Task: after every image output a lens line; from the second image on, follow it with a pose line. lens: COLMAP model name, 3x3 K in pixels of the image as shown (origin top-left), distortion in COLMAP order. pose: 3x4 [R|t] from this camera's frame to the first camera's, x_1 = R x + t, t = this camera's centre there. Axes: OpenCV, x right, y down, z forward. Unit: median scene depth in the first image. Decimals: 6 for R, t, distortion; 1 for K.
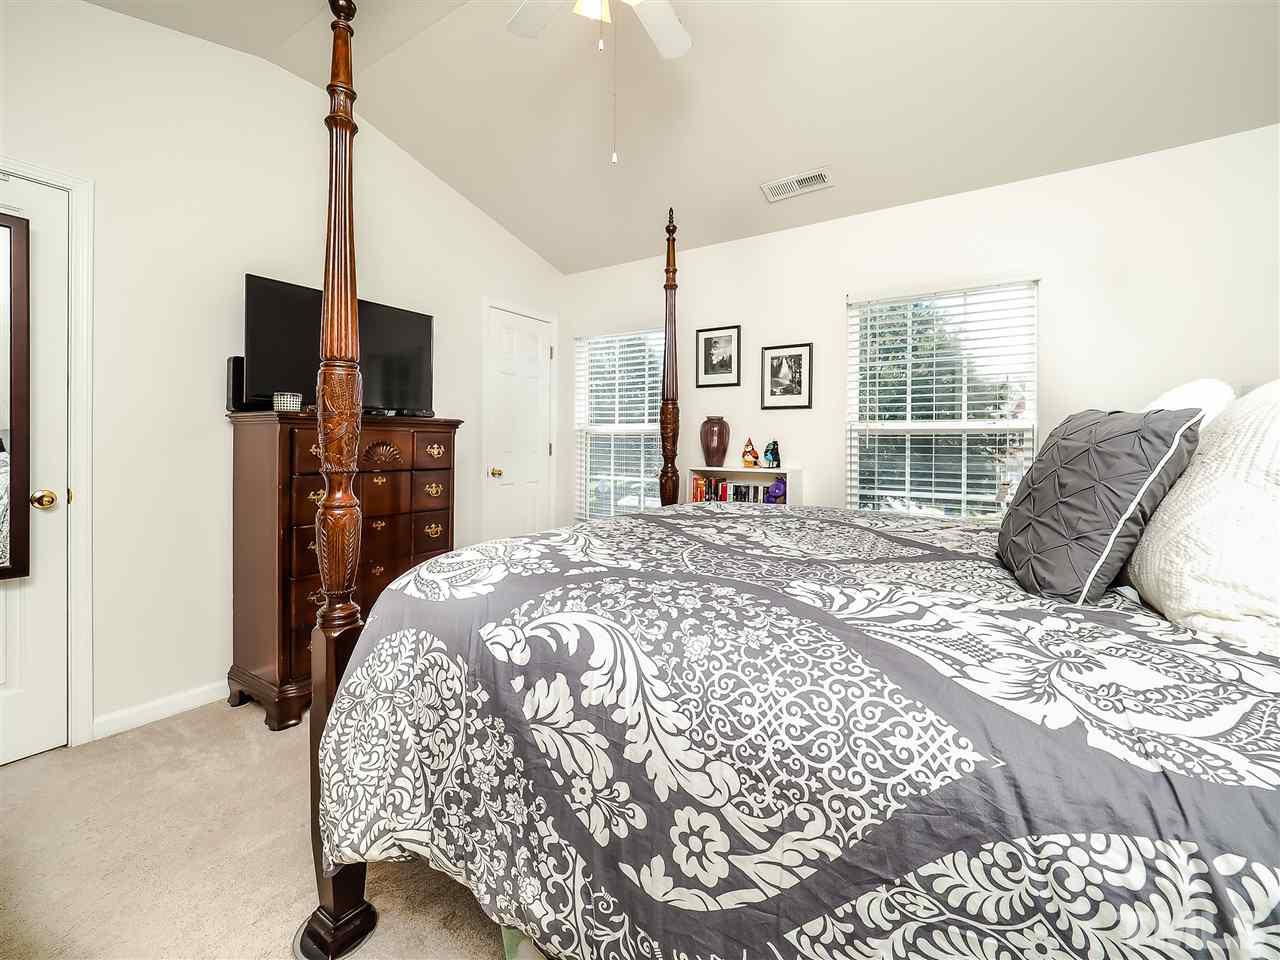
lens RADIAL K [[553.5, 0, 638.7], [0, 553.5, 442.4], [0, 0, 1]] dist [-0.025940, -0.000232]
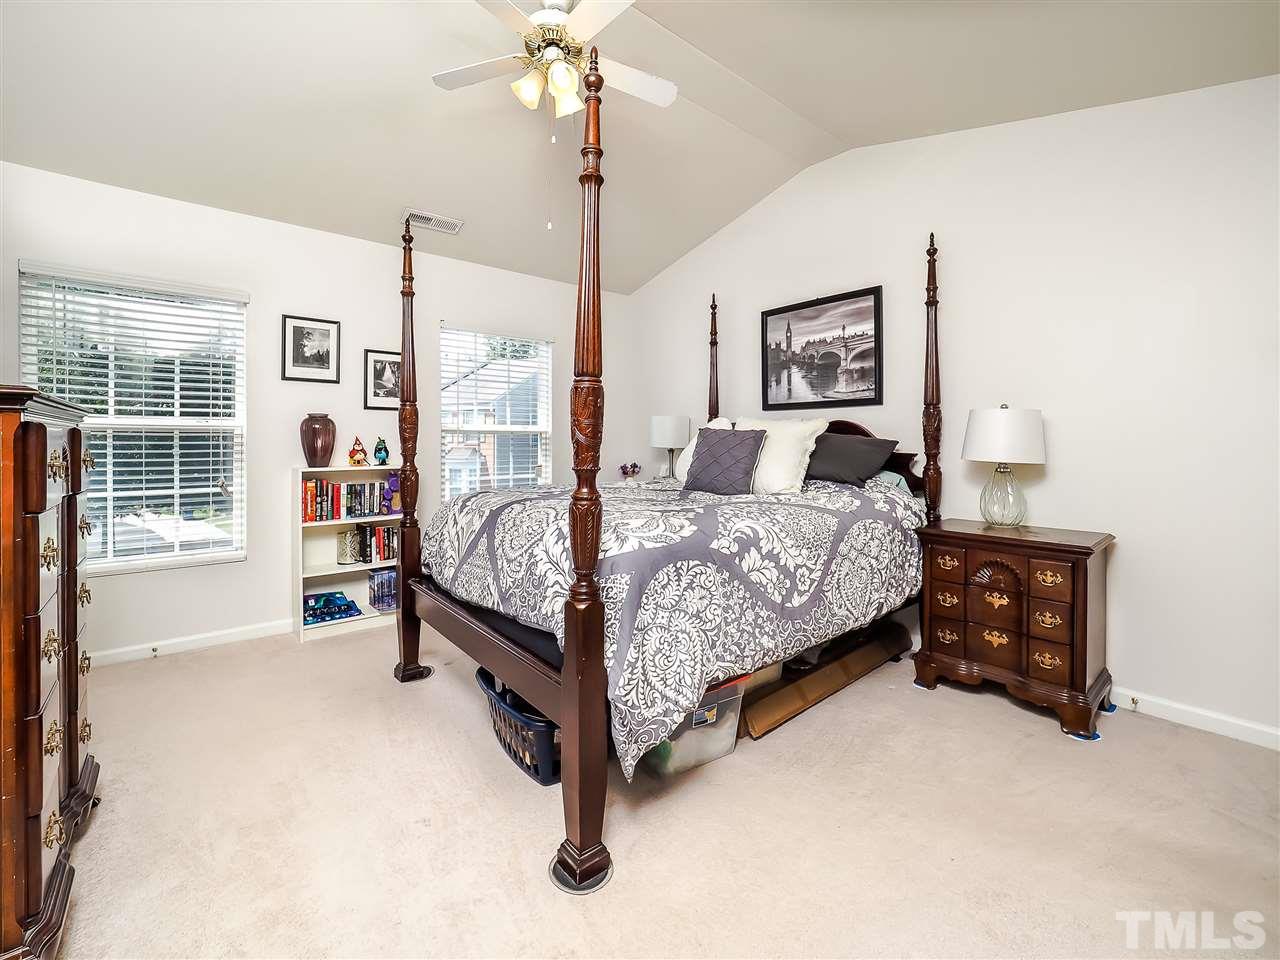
lens RADIAL K [[559.7, 0, 638.7], [0, 559.7, 447.5], [0, 0, 1]] dist [0.000754, 0.000017]
pose [[0.277029, -0.016635, 0.960717, -2.417074], [0.001720, 0.999857, 0.016817, -0.017130], [-0.960860, -0.003006, 0.277018, 0.815486]]
